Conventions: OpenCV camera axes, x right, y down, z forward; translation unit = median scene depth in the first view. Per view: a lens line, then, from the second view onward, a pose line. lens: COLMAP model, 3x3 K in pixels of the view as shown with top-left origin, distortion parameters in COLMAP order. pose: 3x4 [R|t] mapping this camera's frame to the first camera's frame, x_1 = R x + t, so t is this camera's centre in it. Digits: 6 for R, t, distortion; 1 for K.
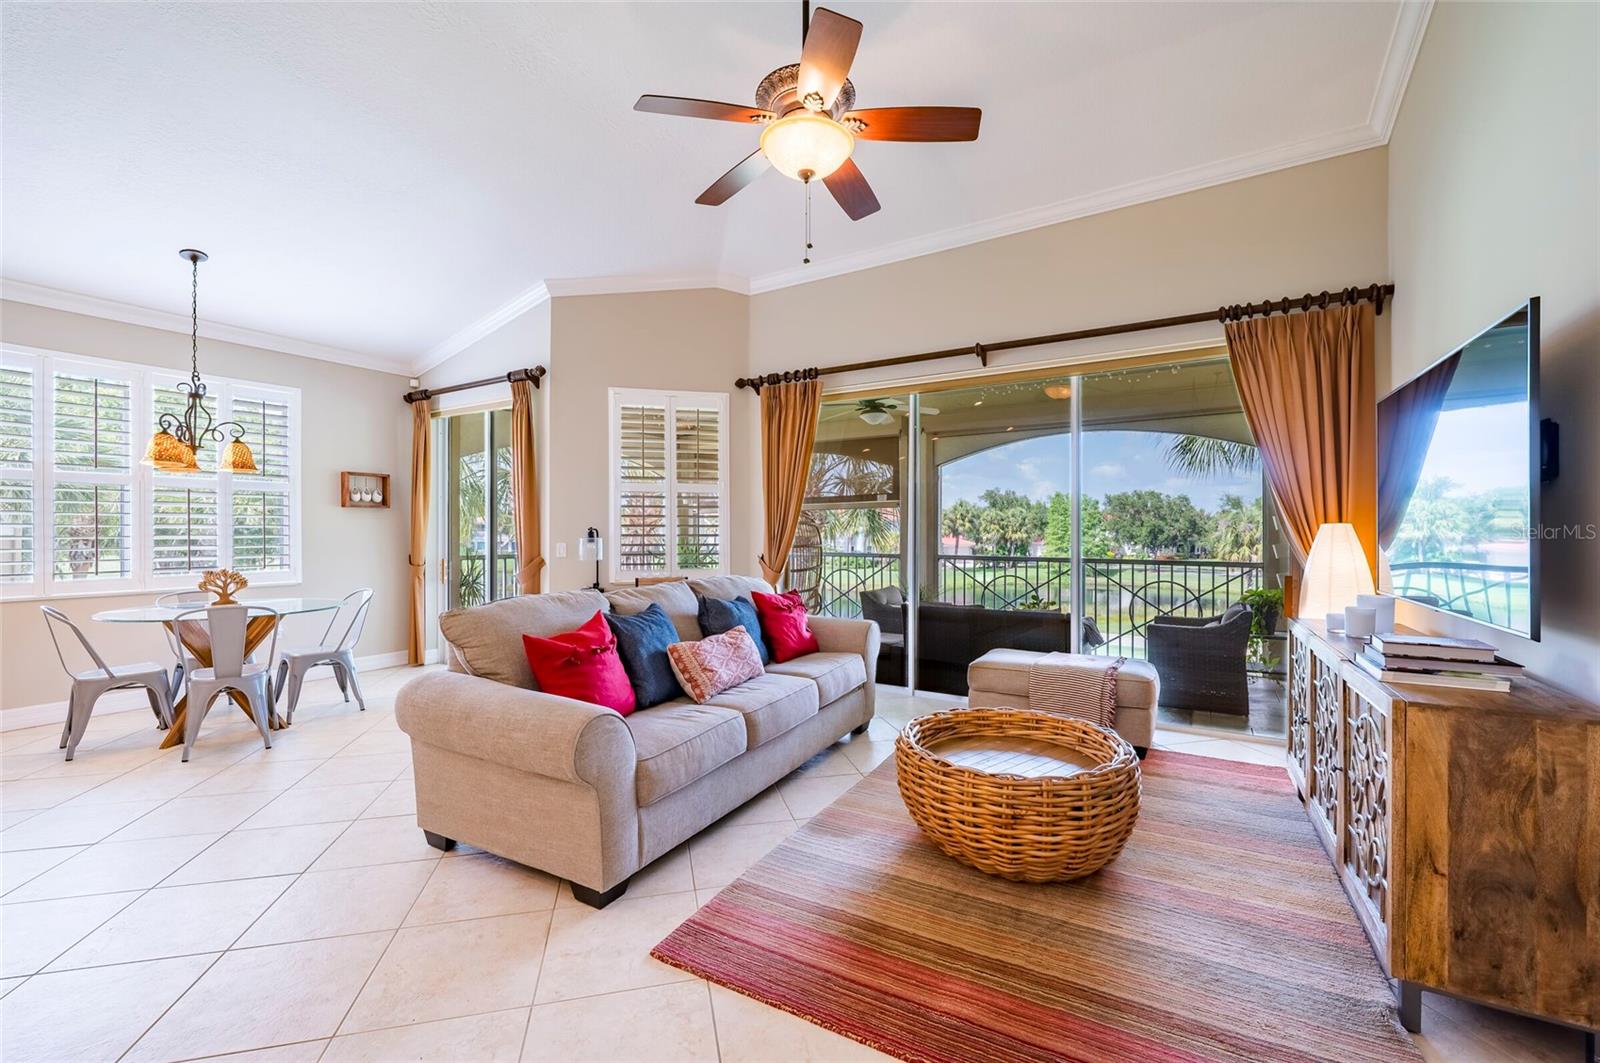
lens RADIAL K [[660.1, 0, 808.0], [0, 660.1, 530.4], [0, 0, 1]] dist [-0.002208, 0.000247]
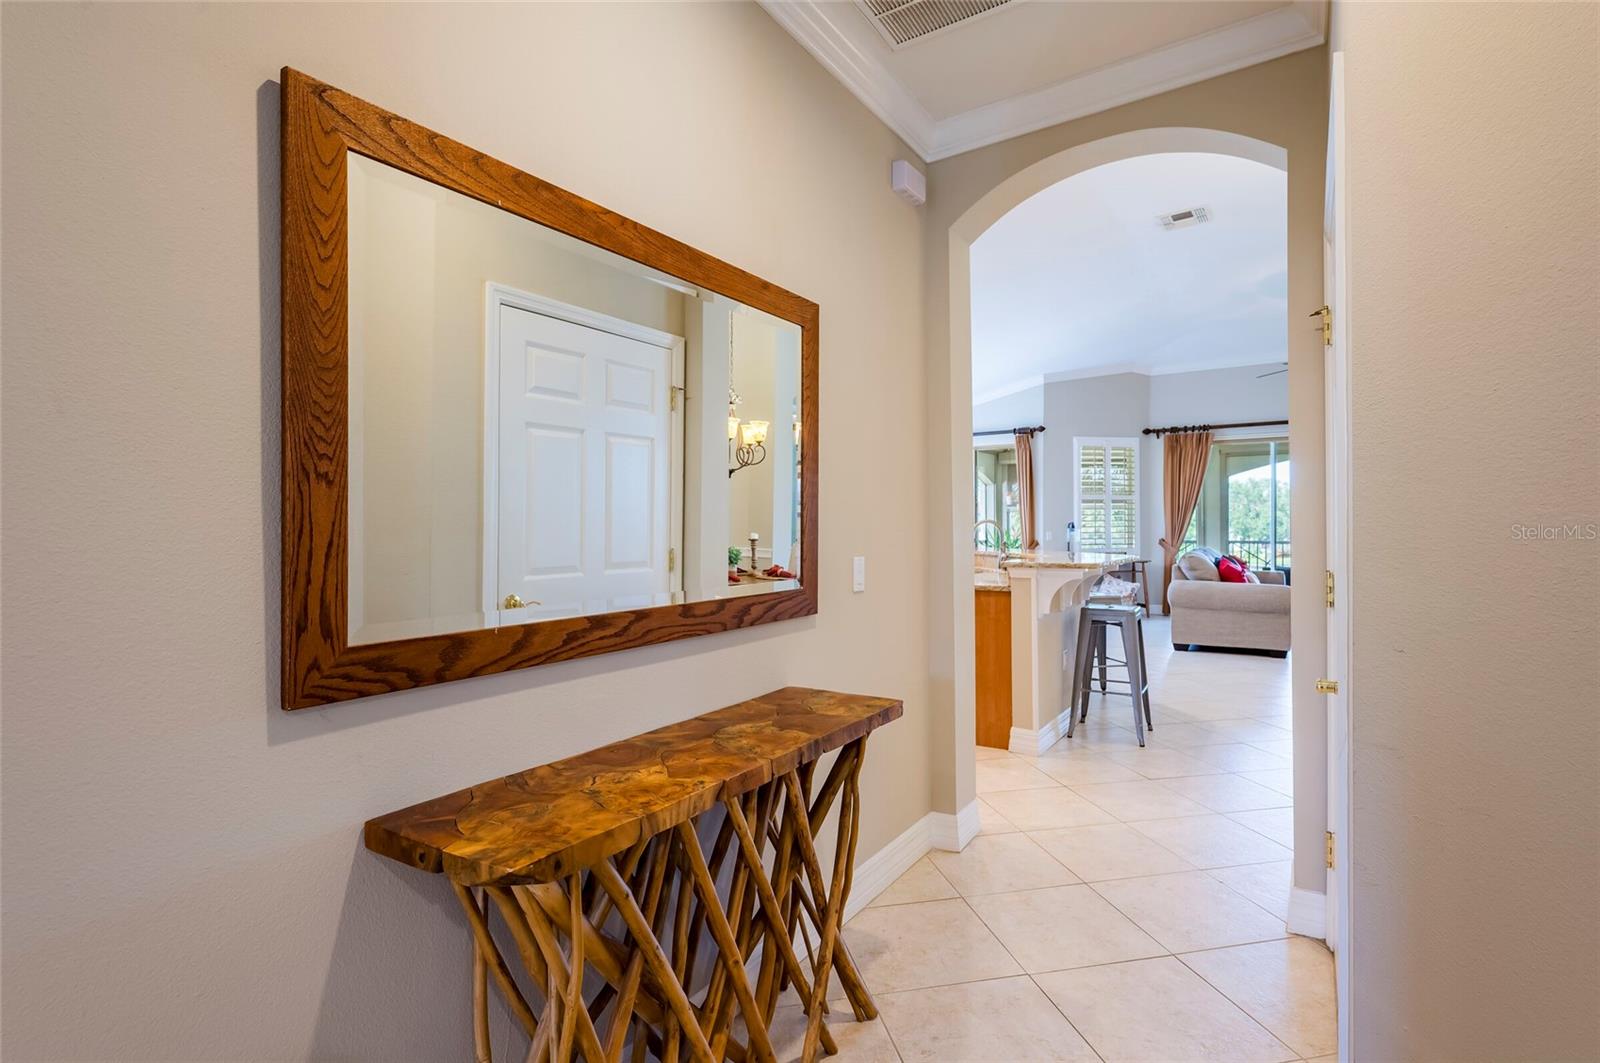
lens RADIAL K [[773.2, 0, 804.2], [0, 773.2, 533.1], [0, 0, 1]] dist [-0.002825, -0.001066]
pose [[0.999106, -0.007169, -0.041660, -0.900801], [0.007550, 0.999931, 0.008991, 0.000479], [0.041592, -0.009298, 0.999091, -0.955024]]
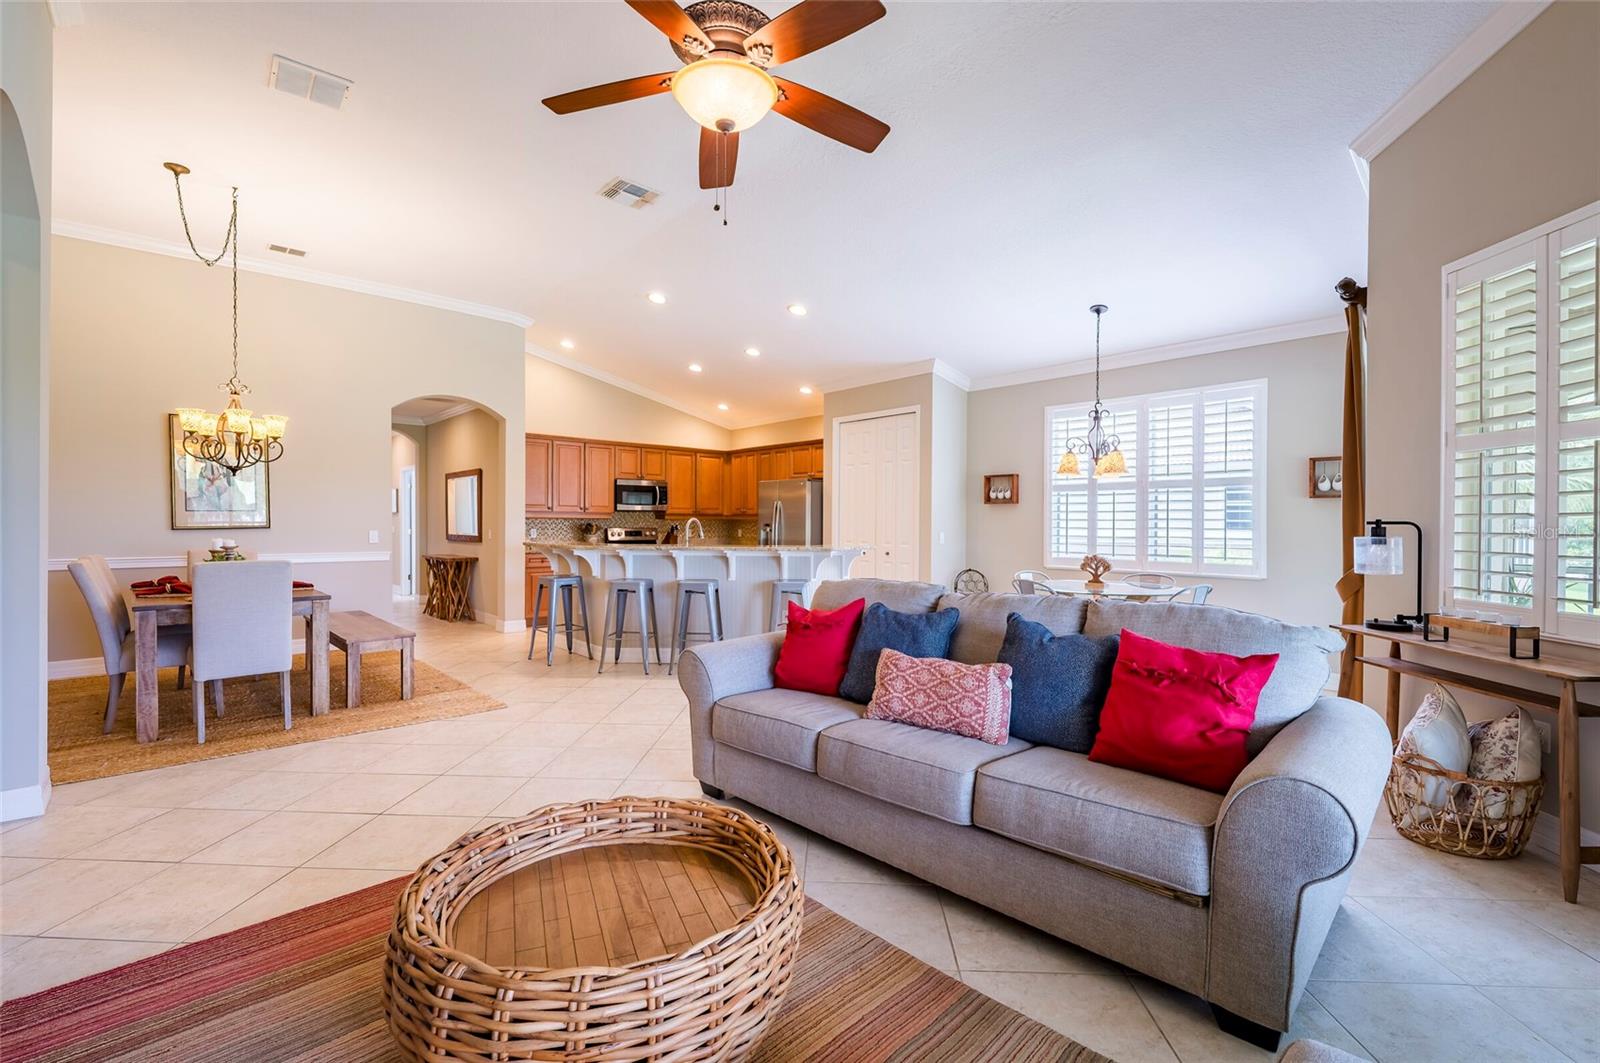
lens RADIAL K [[710.5, 0, 815.9], [0, 710.5, 534.2], [0, 0, 1]] dist [0.000414, -0.000674]
pose [[-0.279777, 0.012042, -0.959989, 0.425918], [-0.004593, 0.999893, 0.013881, 0.002679], [0.960054, 0.008293, -0.279692, 0.672840]]
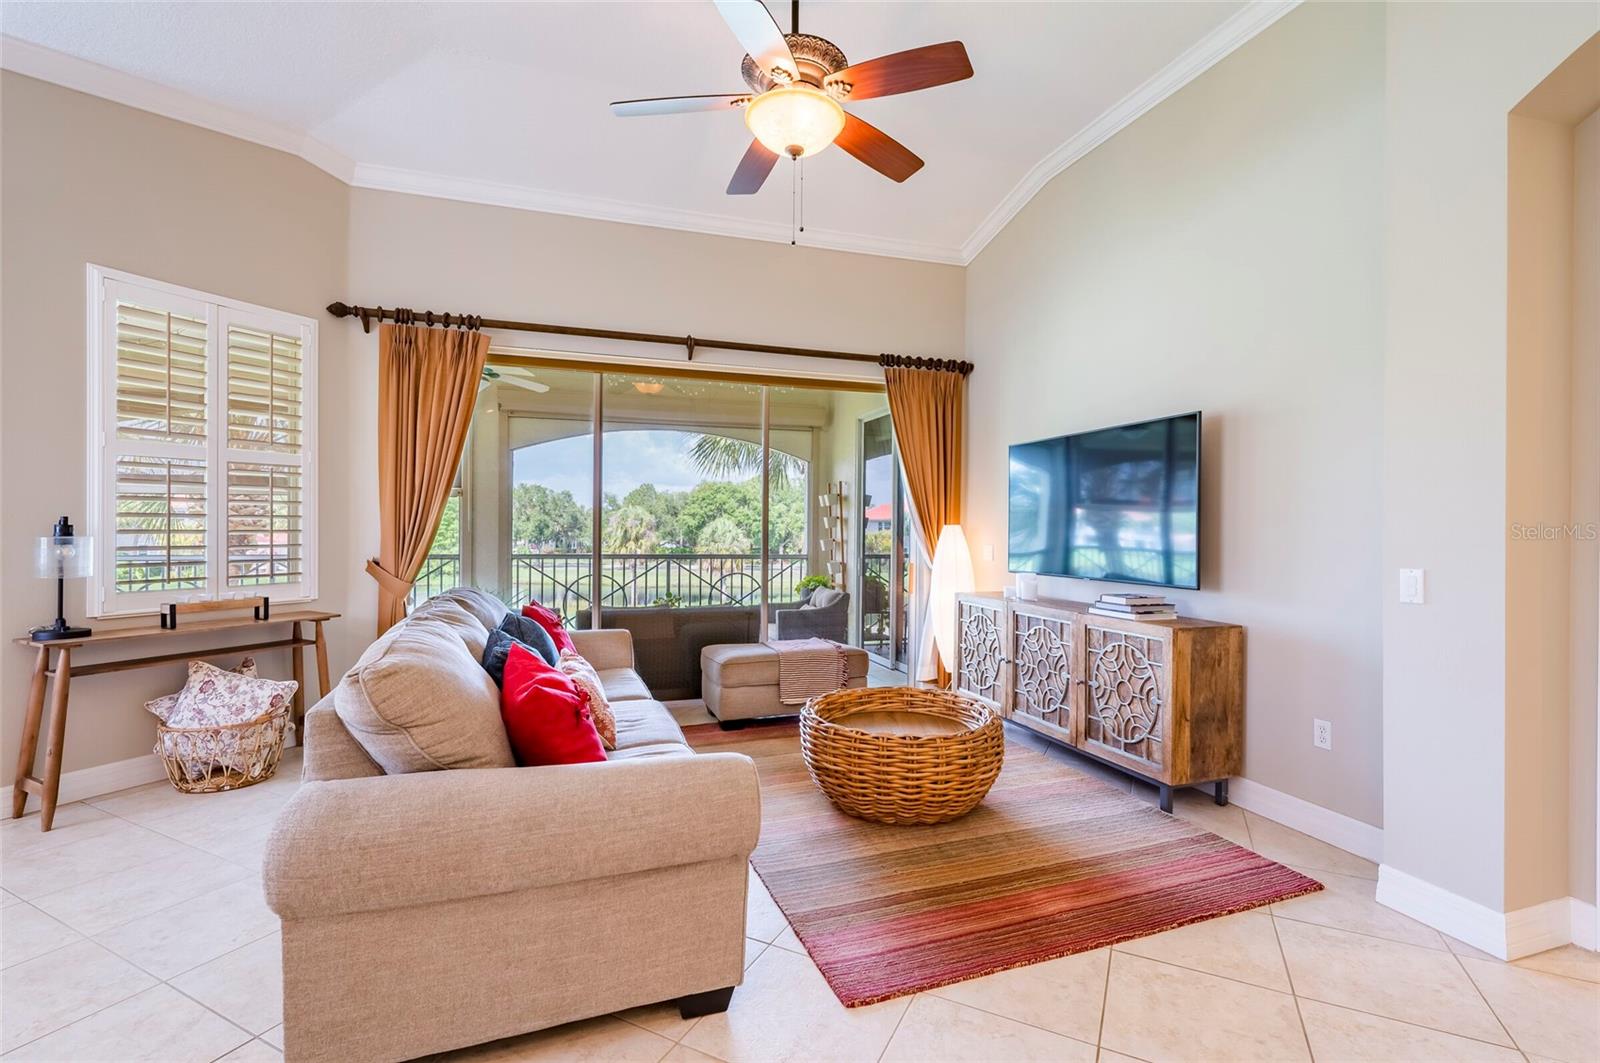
lens RADIAL K [[710.5, 0, 804.1], [0, 710.5, 534.8], [0, 0, 1]] dist [0.000414, -0.000674]
pose [[0.650459, -0.001163, 0.759541, -0.366804], [-0.009816, 0.999902, 0.009938, -0.001116], [-0.759478, -0.013920, 0.650384, 0.157555]]
